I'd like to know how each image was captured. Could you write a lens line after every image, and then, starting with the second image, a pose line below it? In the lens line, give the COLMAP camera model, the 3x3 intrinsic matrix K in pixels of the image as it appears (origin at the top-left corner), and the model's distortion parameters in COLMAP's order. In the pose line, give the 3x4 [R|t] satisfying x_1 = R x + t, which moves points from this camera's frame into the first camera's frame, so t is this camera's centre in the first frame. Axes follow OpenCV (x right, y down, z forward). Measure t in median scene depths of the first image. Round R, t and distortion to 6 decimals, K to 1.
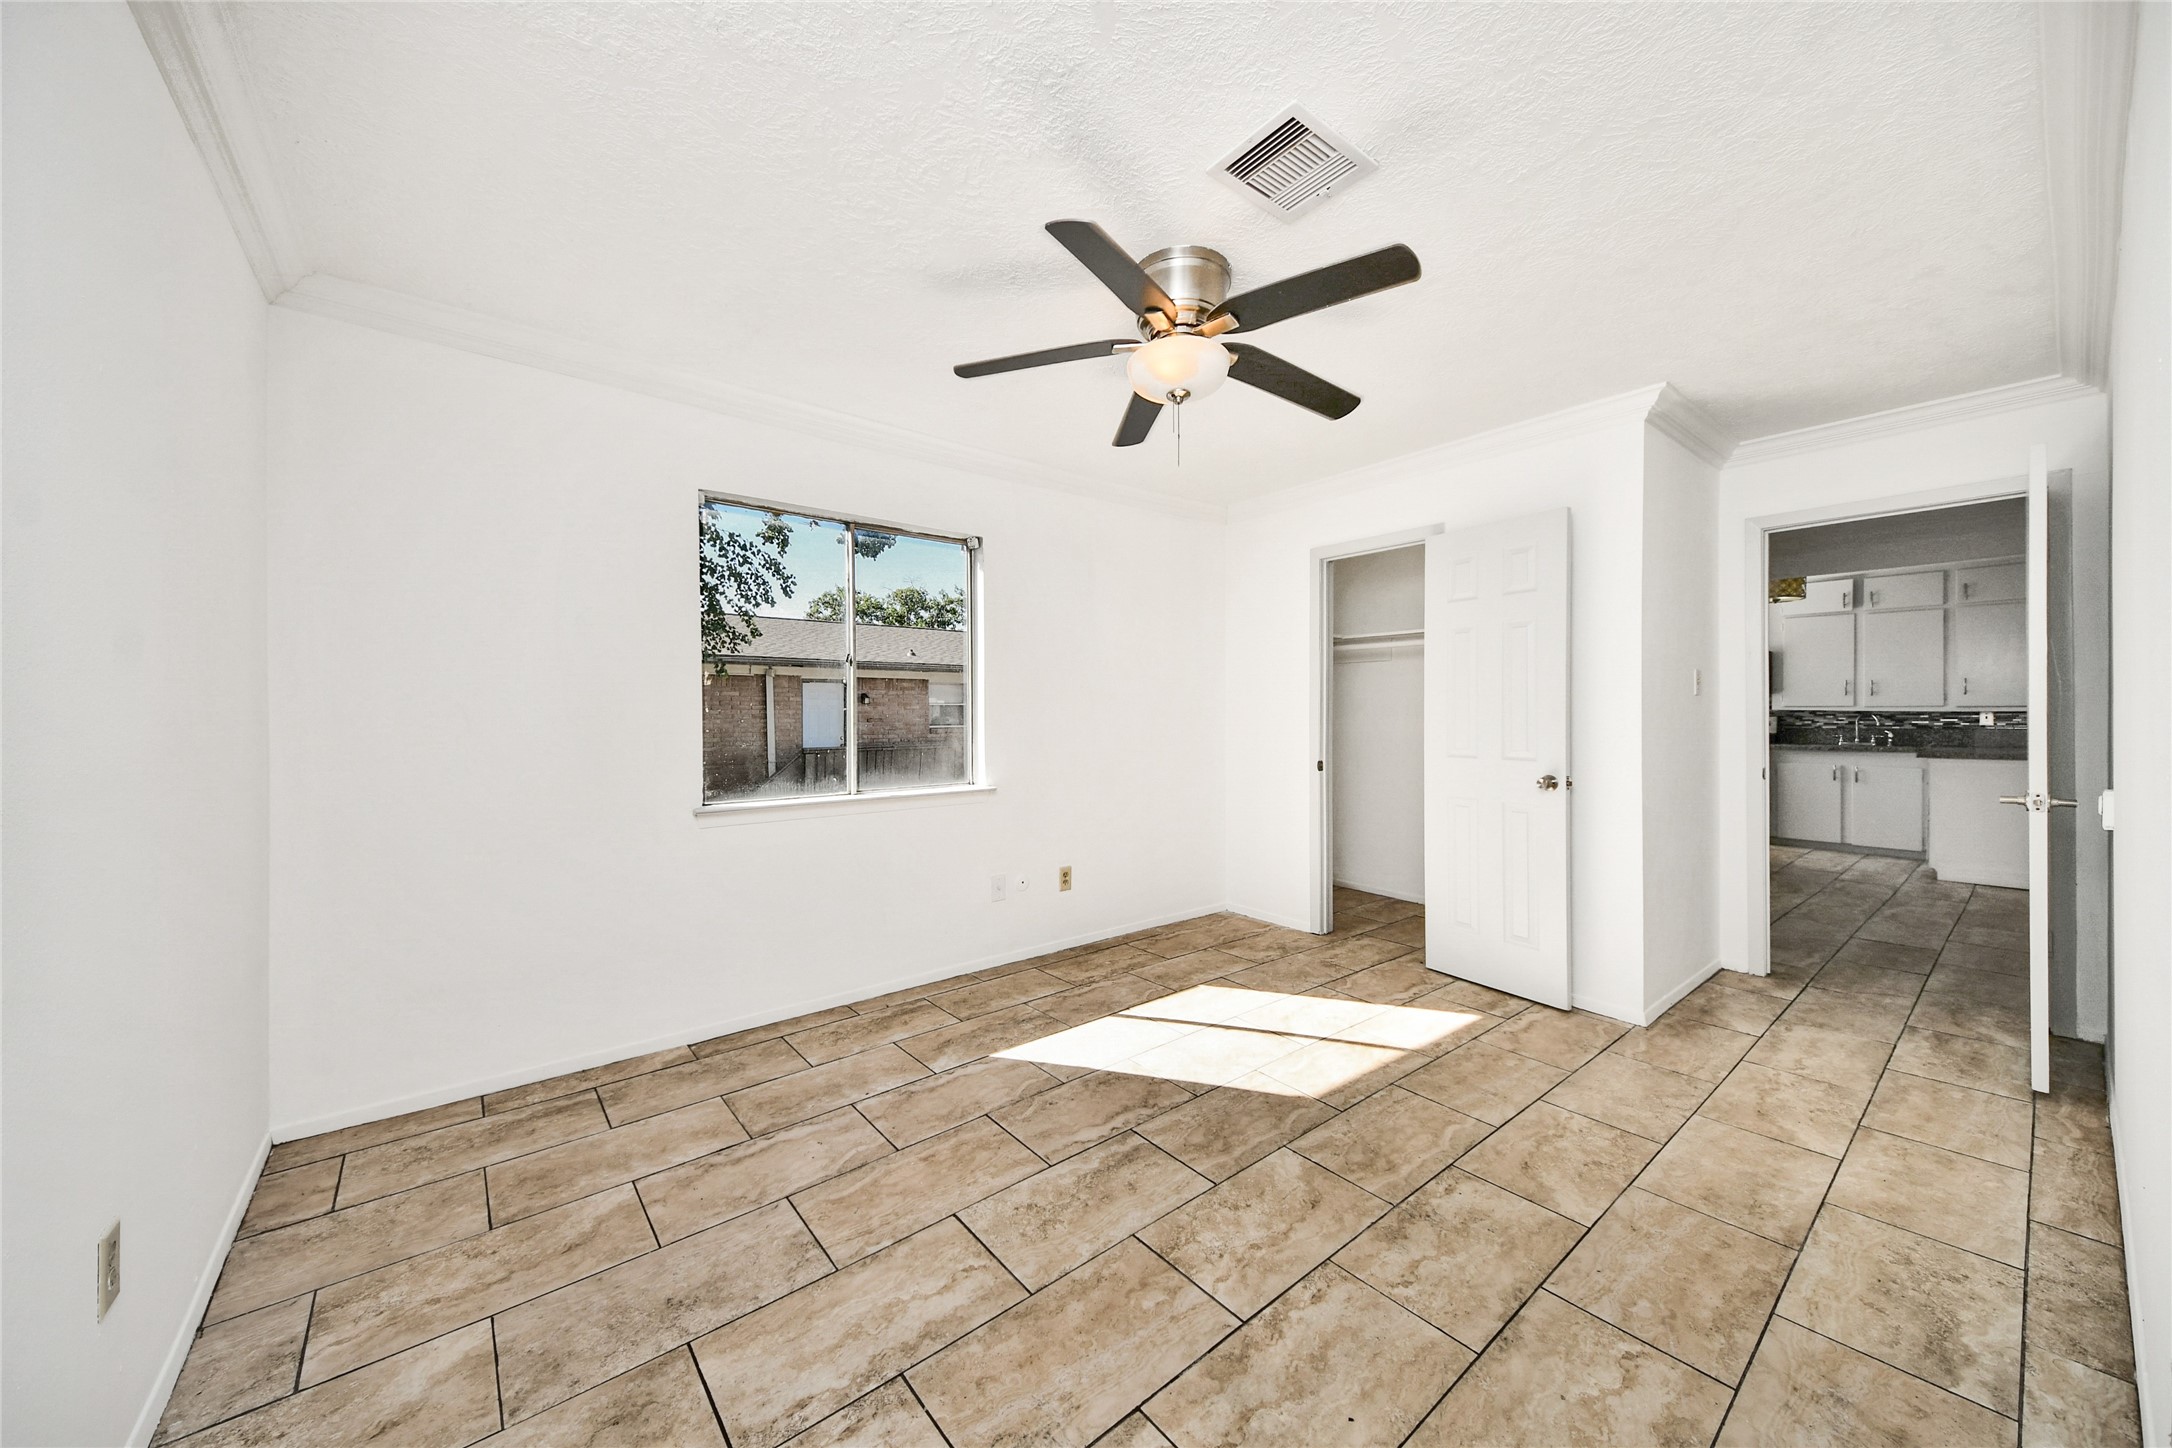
lens RADIAL K [[768.9, 0, 1072.4], [0, 768.9, 712.3], [0, 0, 1]] dist [0.063676, -0.025942]
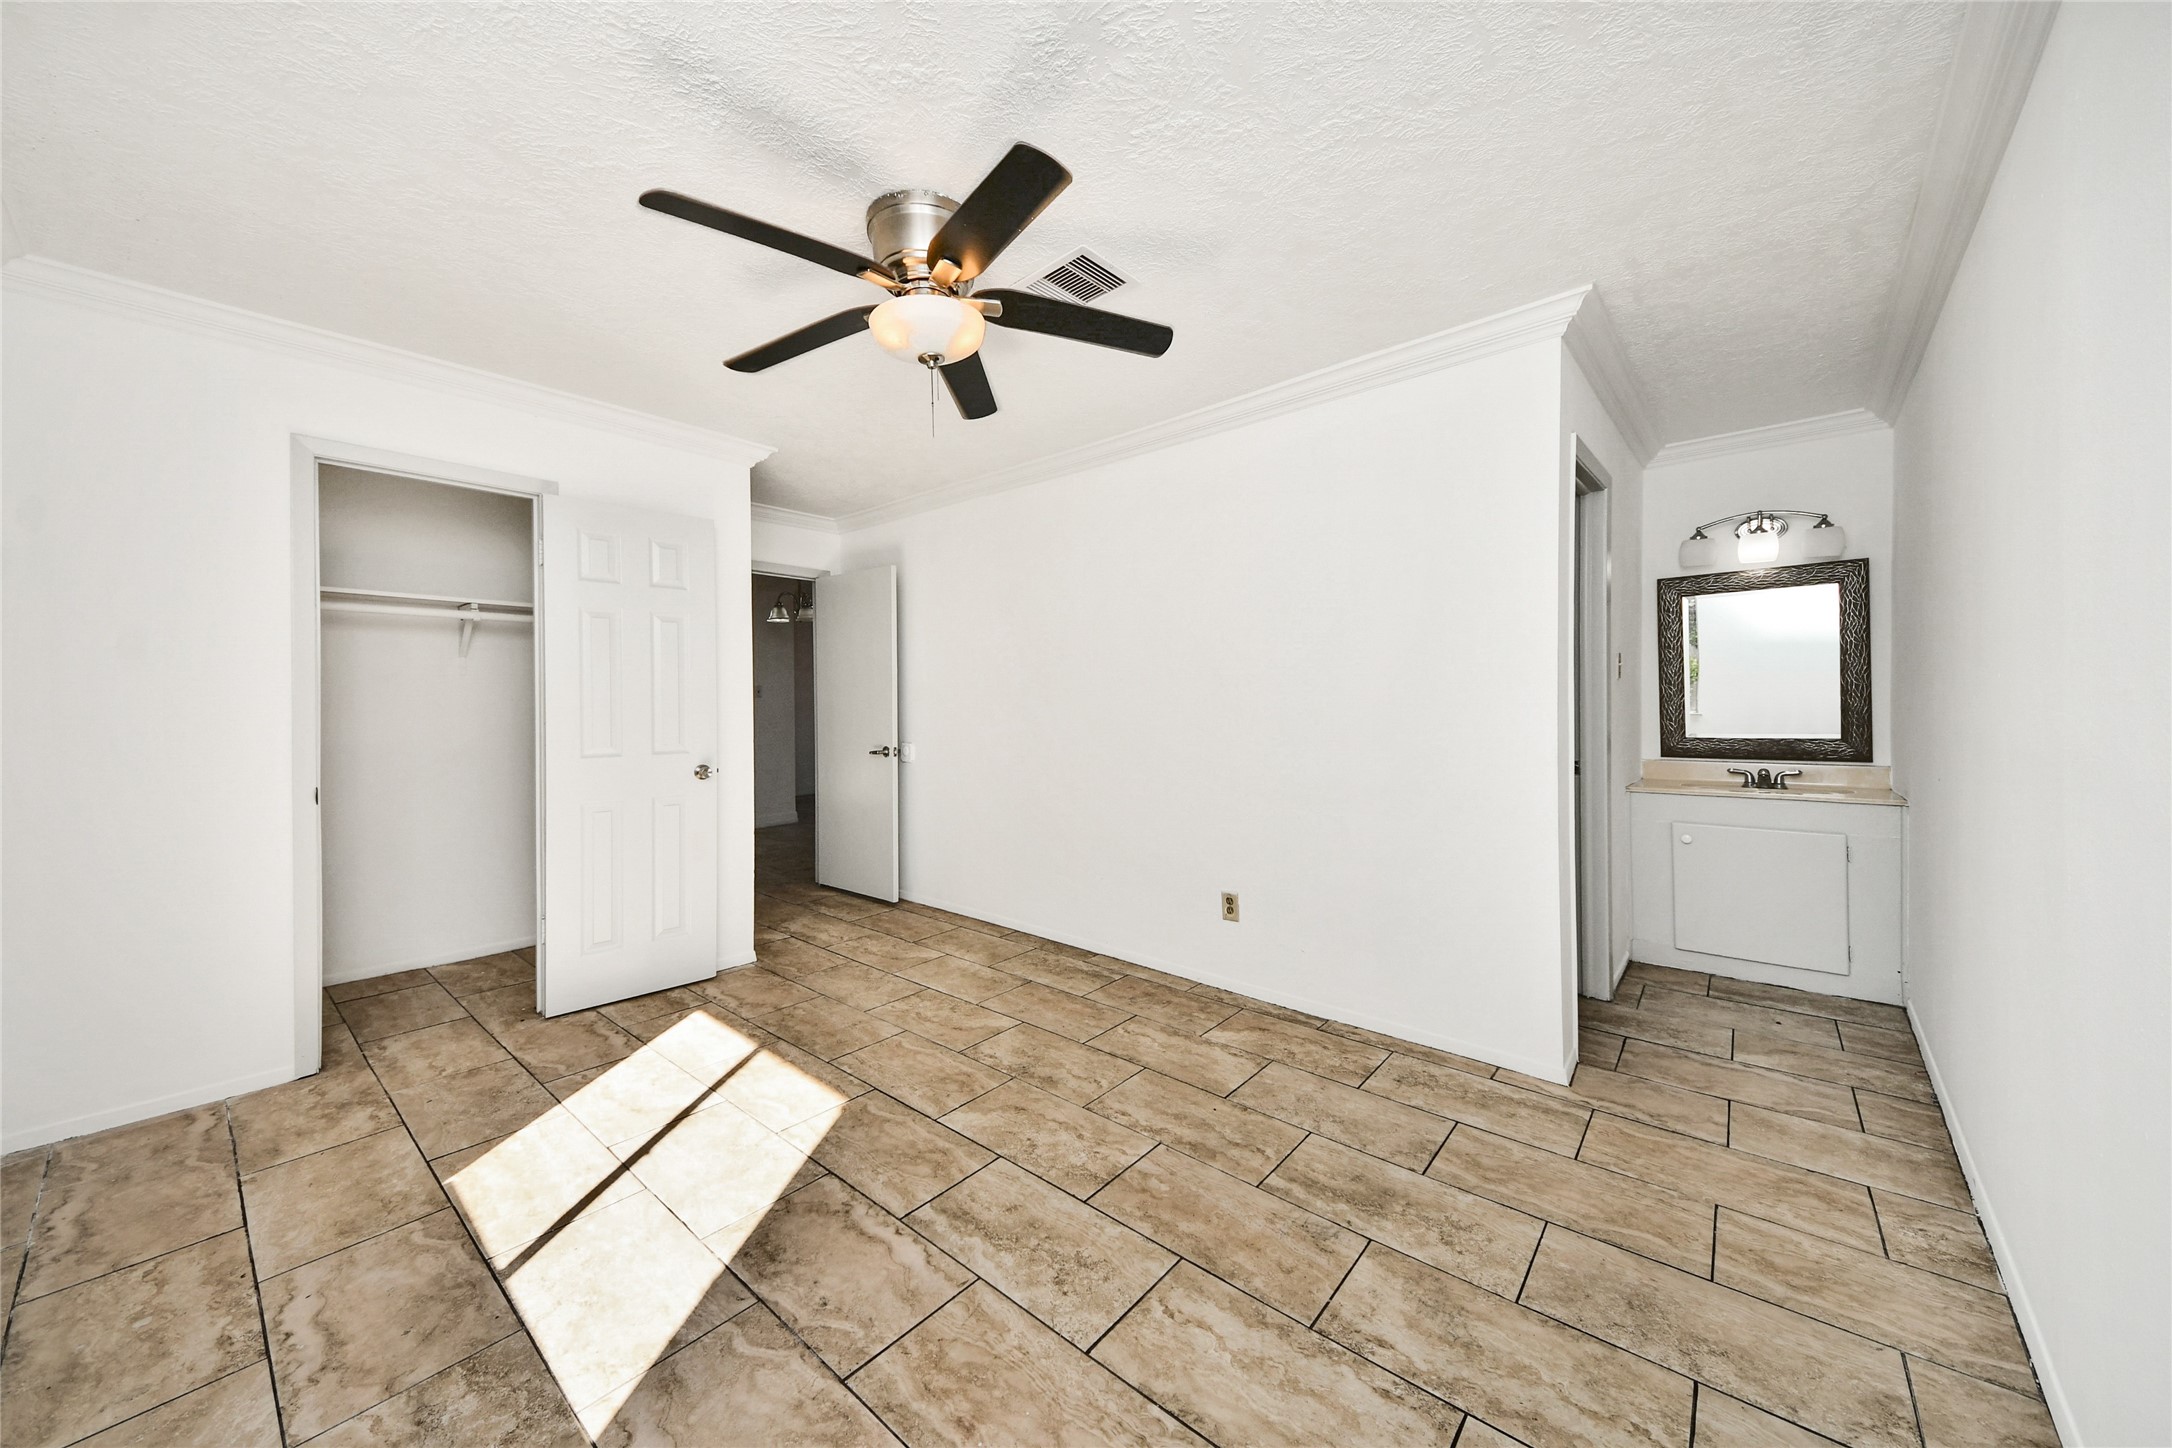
lens RADIAL K [[766.3, 0, 1109.2], [0, 766.3, 697.4], [0, 0, 1]] dist [0.065592, -0.025188]
pose [[-0.203296, 0.006397, 0.979096, -0.637527], [0.005090, 0.999972, -0.005477, -0.003207], [-0.979104, 0.003870, -0.203323, 0.781716]]
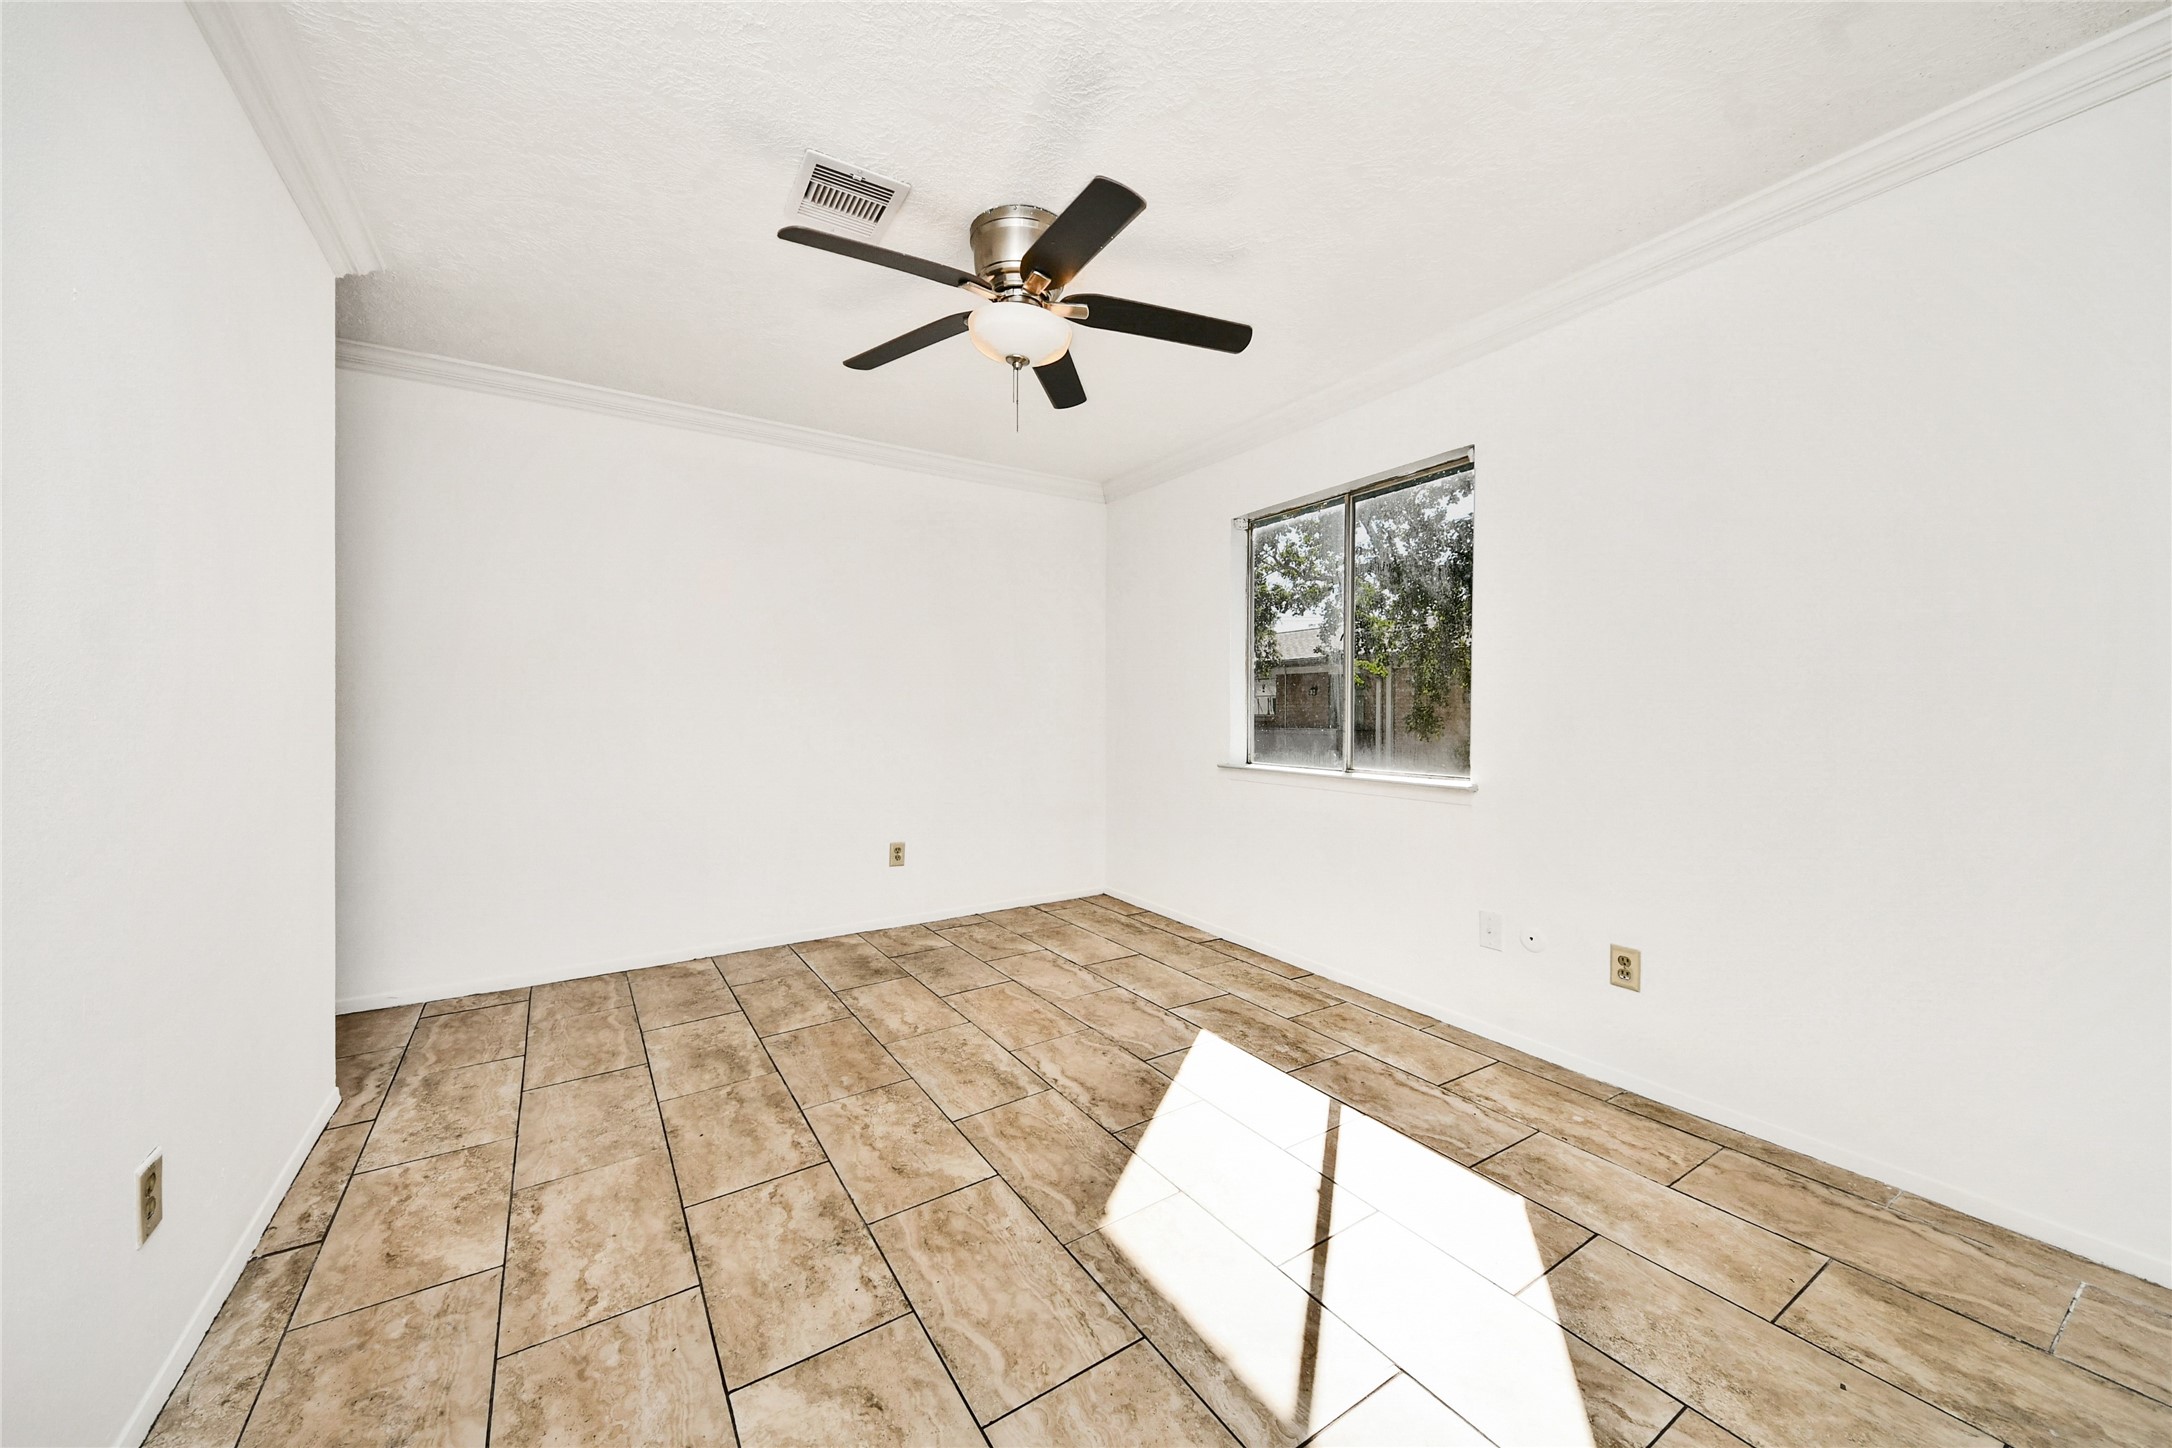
lens RADIAL K [[786.8, 0, 1078.9], [0, 786.8, 716.0], [0, 0, 1]] dist [0.075381, -0.032399]
pose [[-0.111916, 0.012524, -0.993639, 0.901351], [0.000438, 0.999921, 0.012554, 0.029760], [0.993718, 0.000970, -0.111912, 0.944394]]
